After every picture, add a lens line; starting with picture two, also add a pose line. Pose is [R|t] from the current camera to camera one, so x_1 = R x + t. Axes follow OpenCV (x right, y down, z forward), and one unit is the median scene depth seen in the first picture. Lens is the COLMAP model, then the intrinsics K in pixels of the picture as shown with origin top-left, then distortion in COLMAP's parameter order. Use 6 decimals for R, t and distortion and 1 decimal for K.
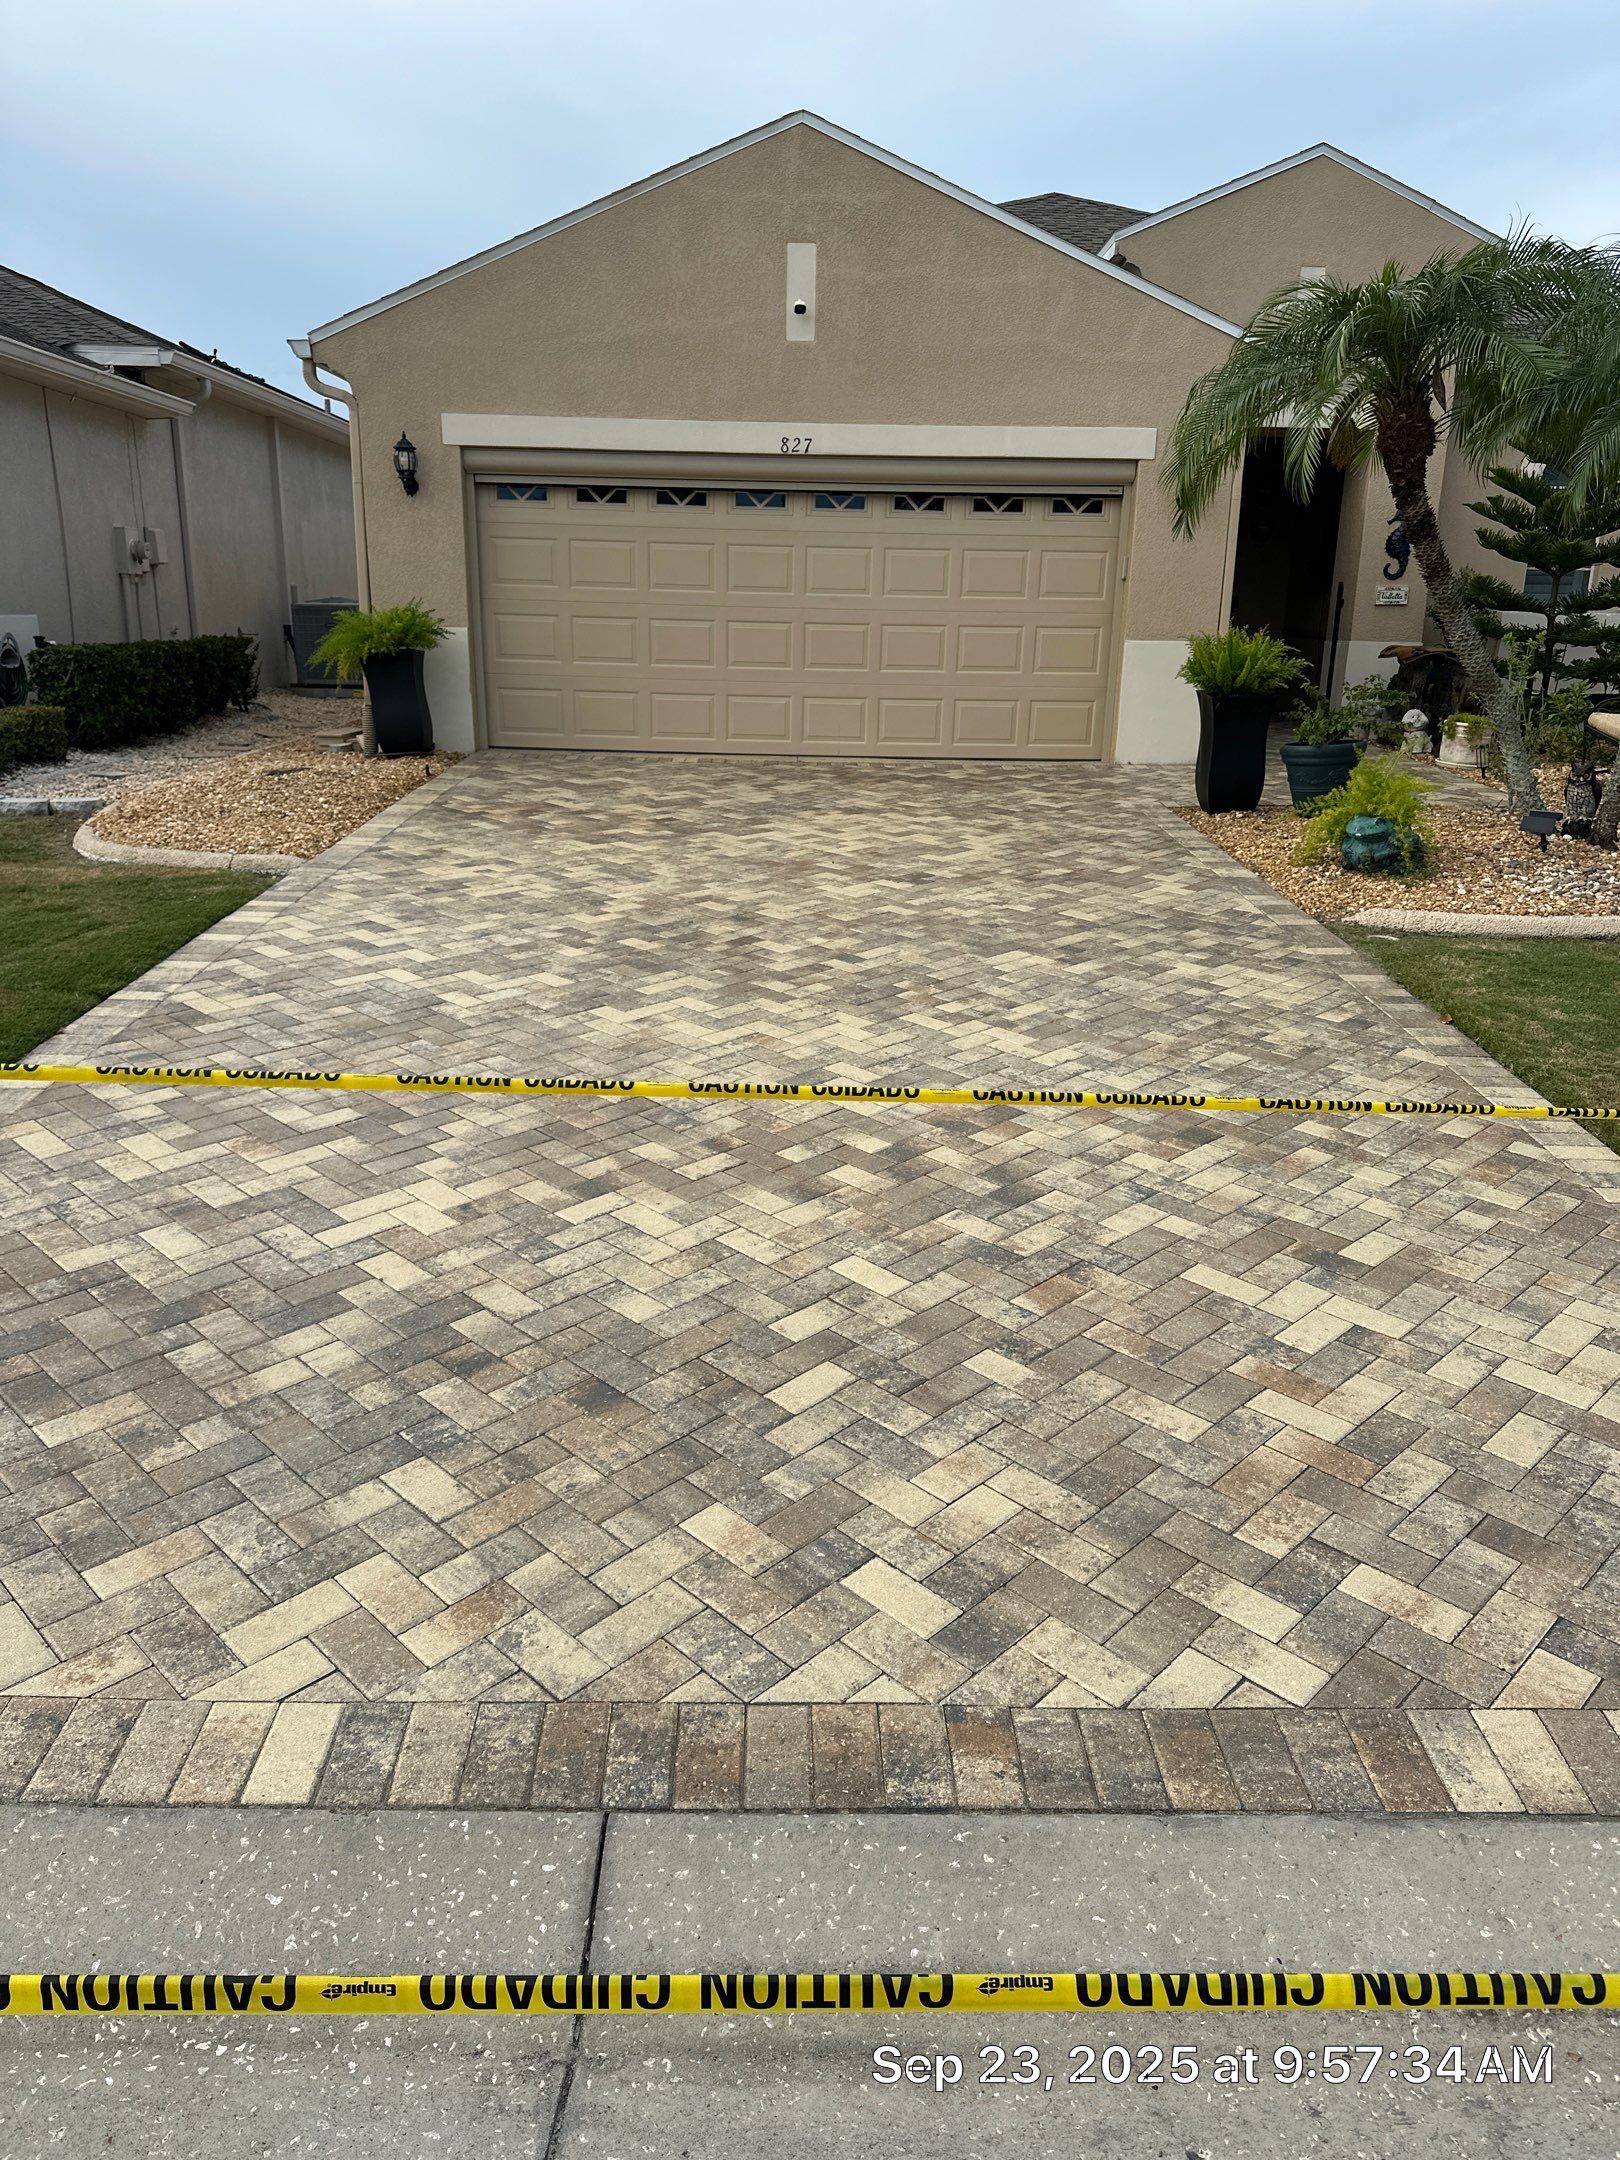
lens RADIAL K [[1510.1, 0, 807.0], [0, 1510.1, 1076.7], [0, 0, 1]] dist [0.047960, -0.050762]
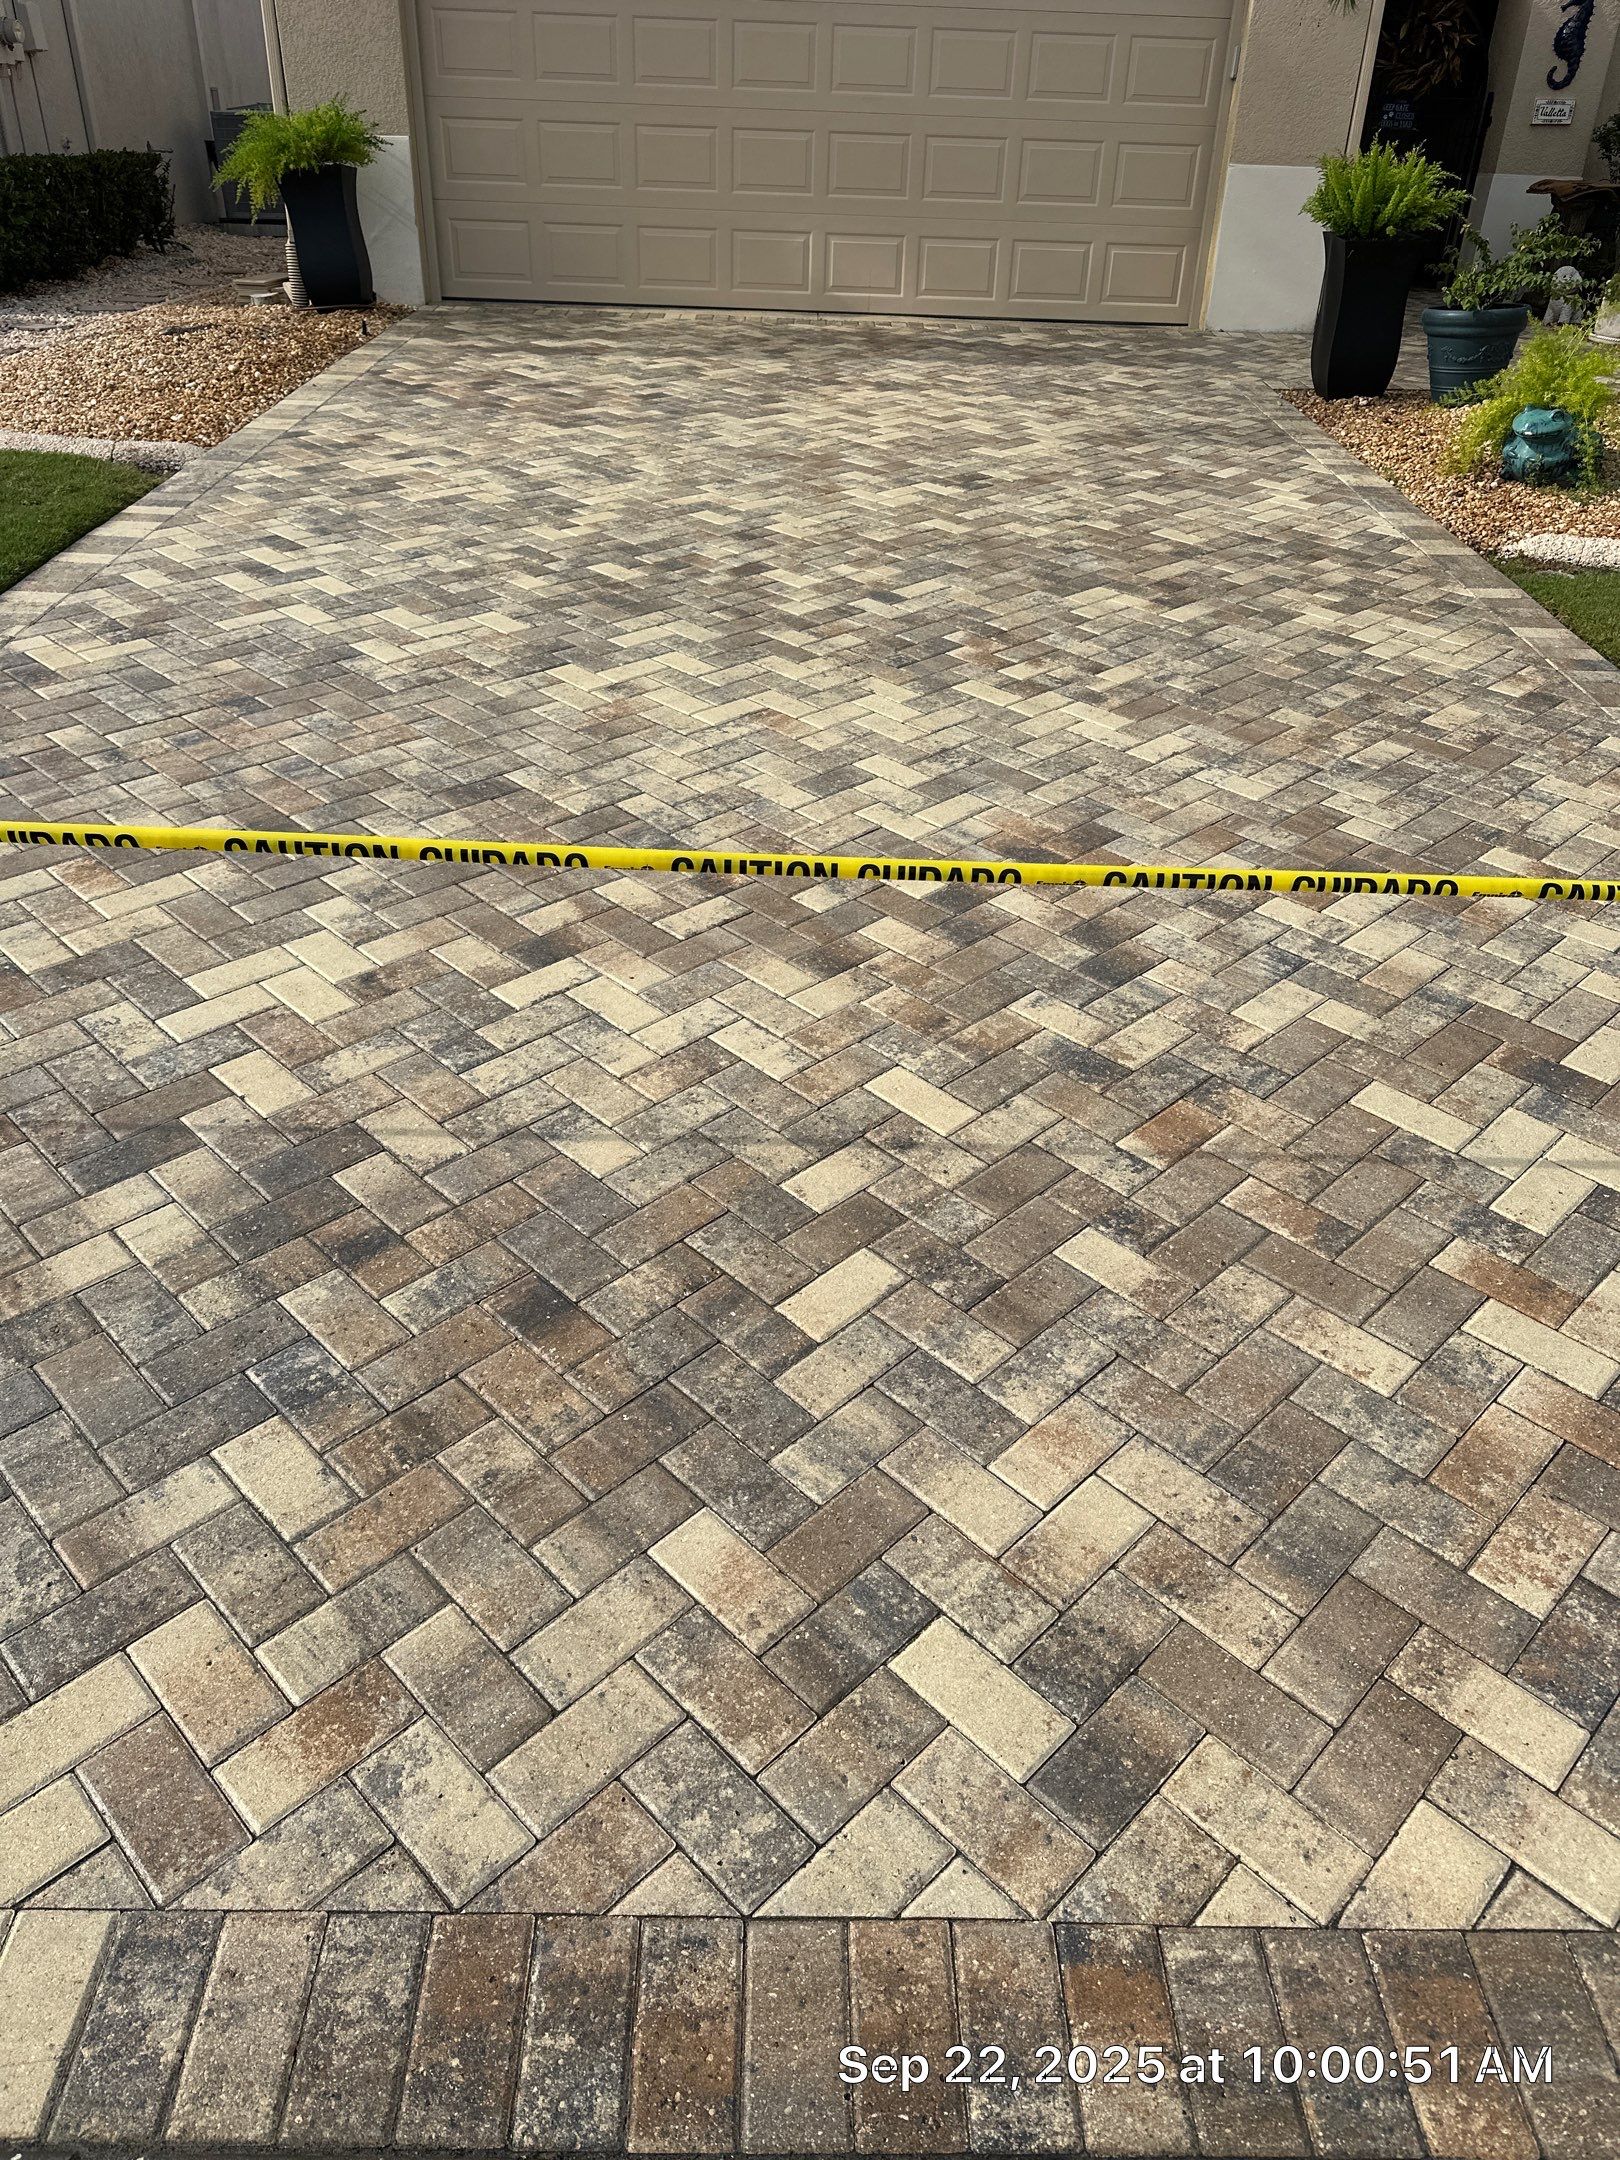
lens RADIAL K [[1510.1, 0, 809.7], [0, 1510.1, 1061.9], [0, 0, 1]] dist [0.047960, -0.050762]
pose [[0.999899, 0.014116, -0.001793, -0.006356], [-0.013258, 0.969962, 0.242895, -0.034887], [0.005168, -0.242846, 0.970051, 0.176140]]
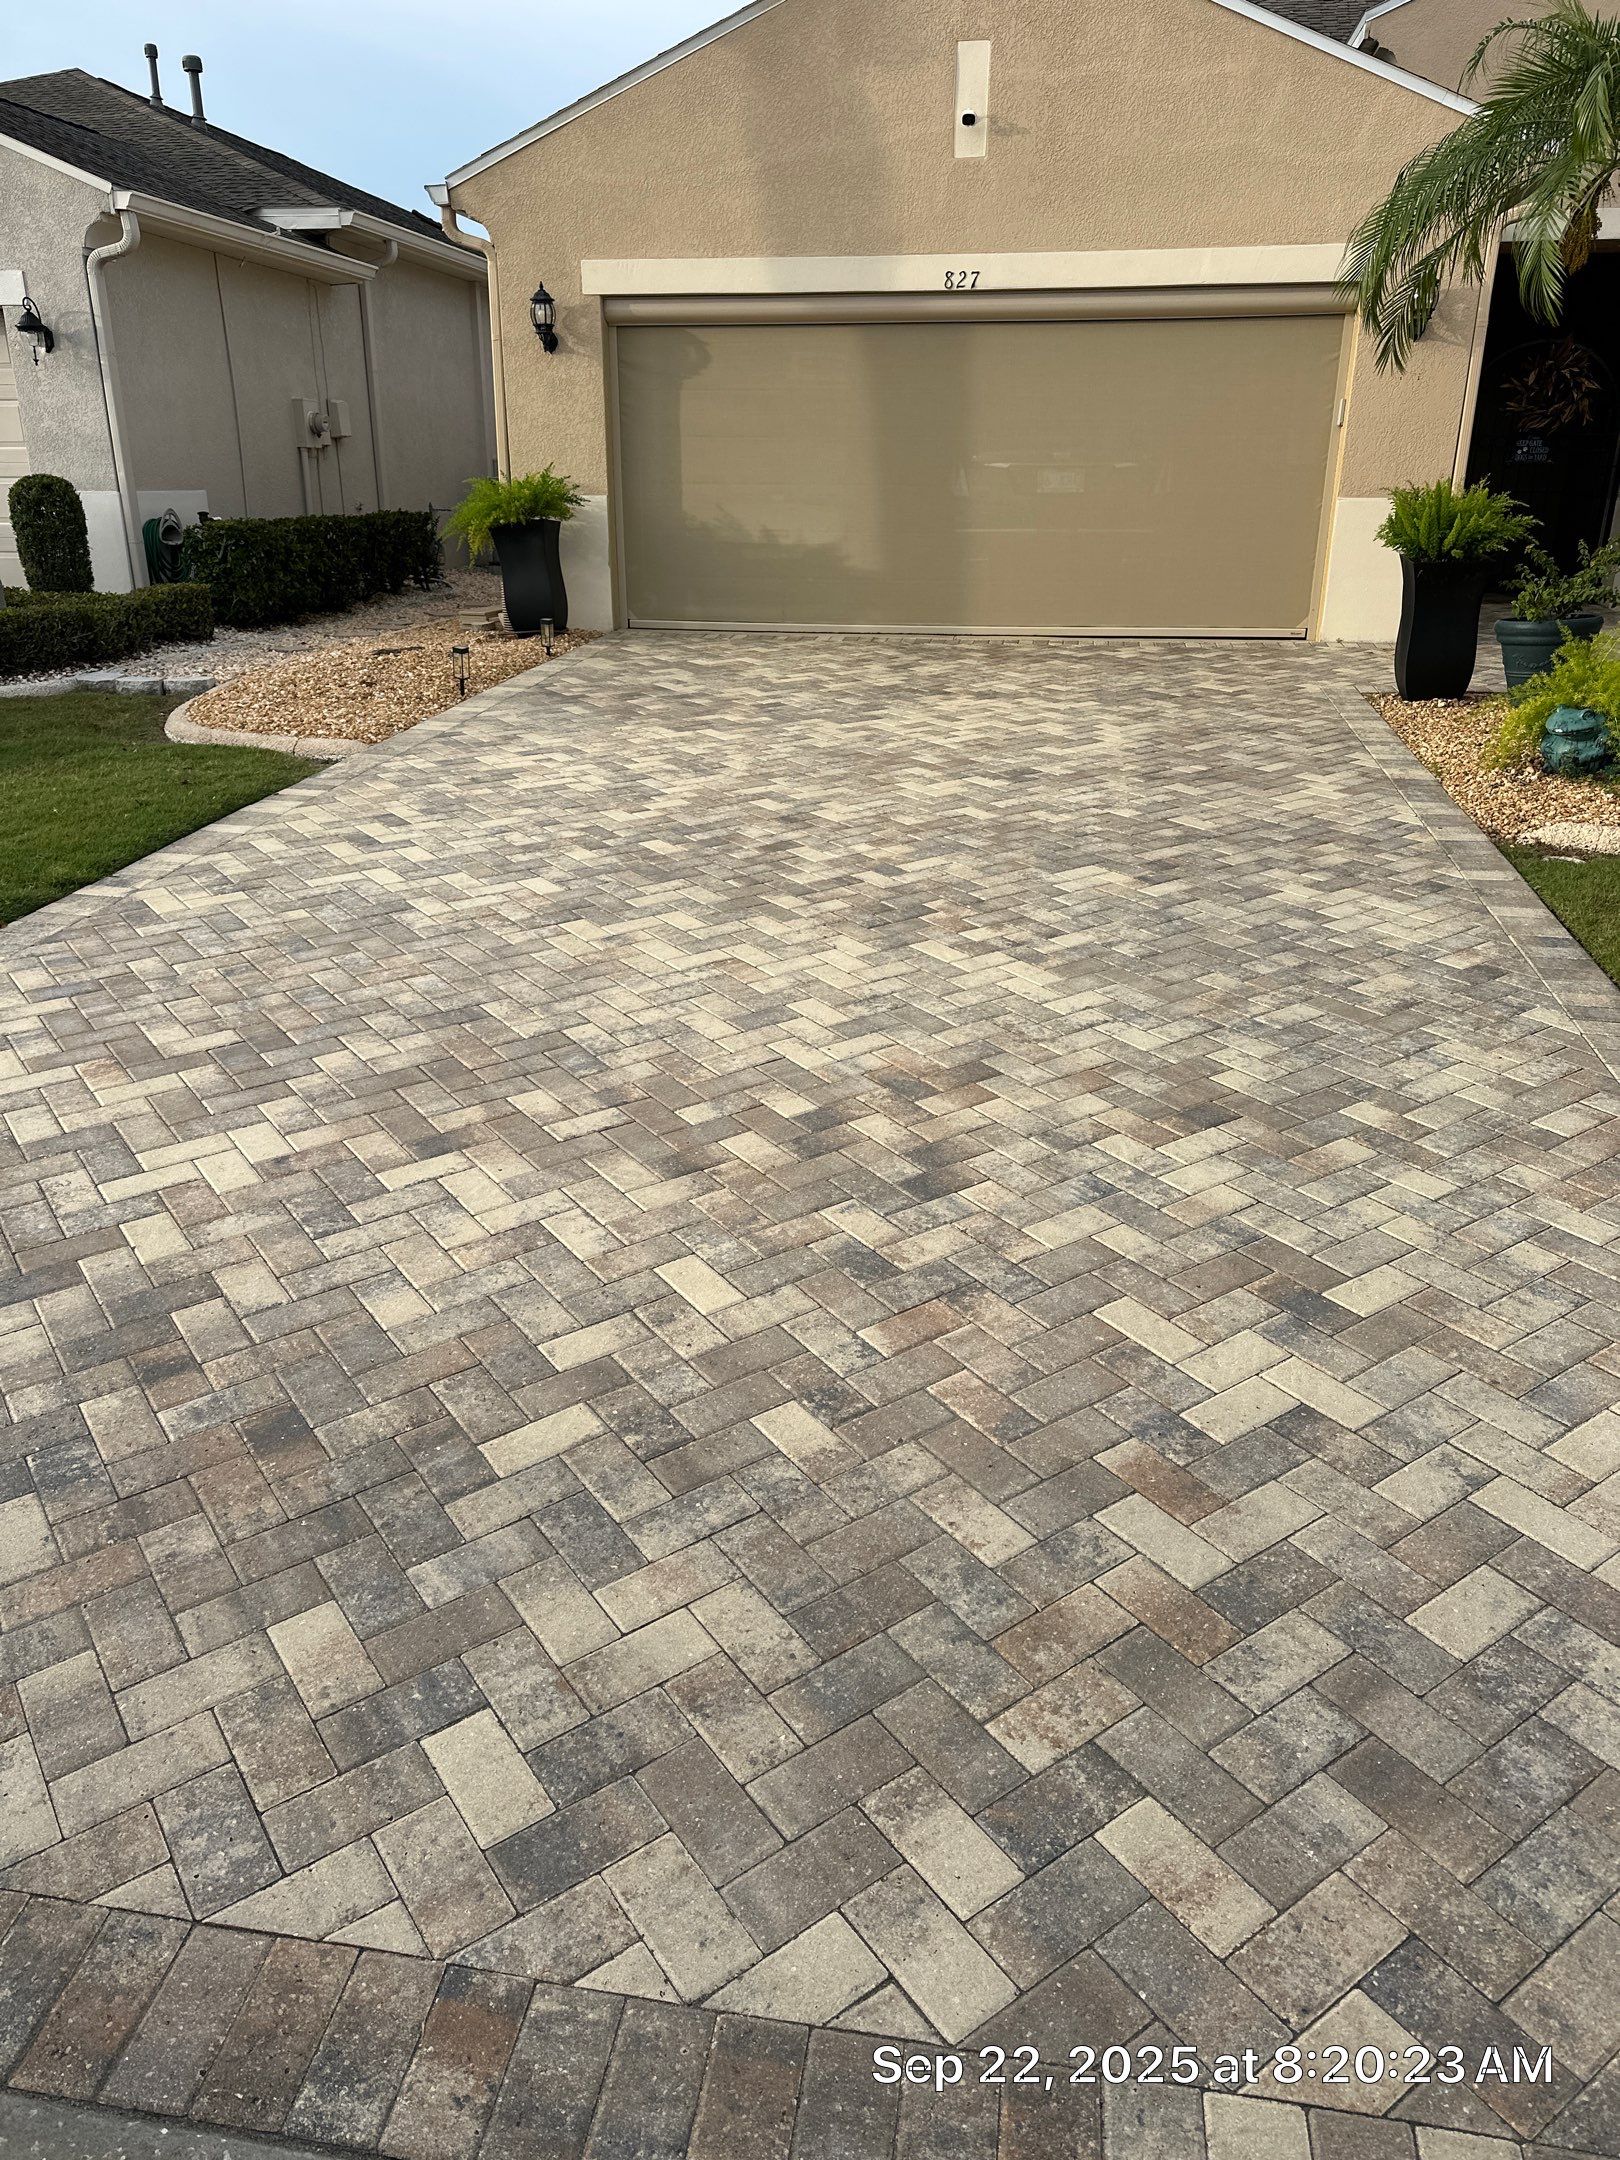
lens RADIAL K [[1510.1, 0, 804.2], [0, 1510.1, 1068.3], [0, 0, 1]] dist [0.047960, -0.050762]
pose [[0.983891, 0.050155, -0.171592, 0.132889], [-0.038413, 0.996731, 0.071079, -0.024447], [0.174596, -0.063343, 0.982601, 0.130301]]
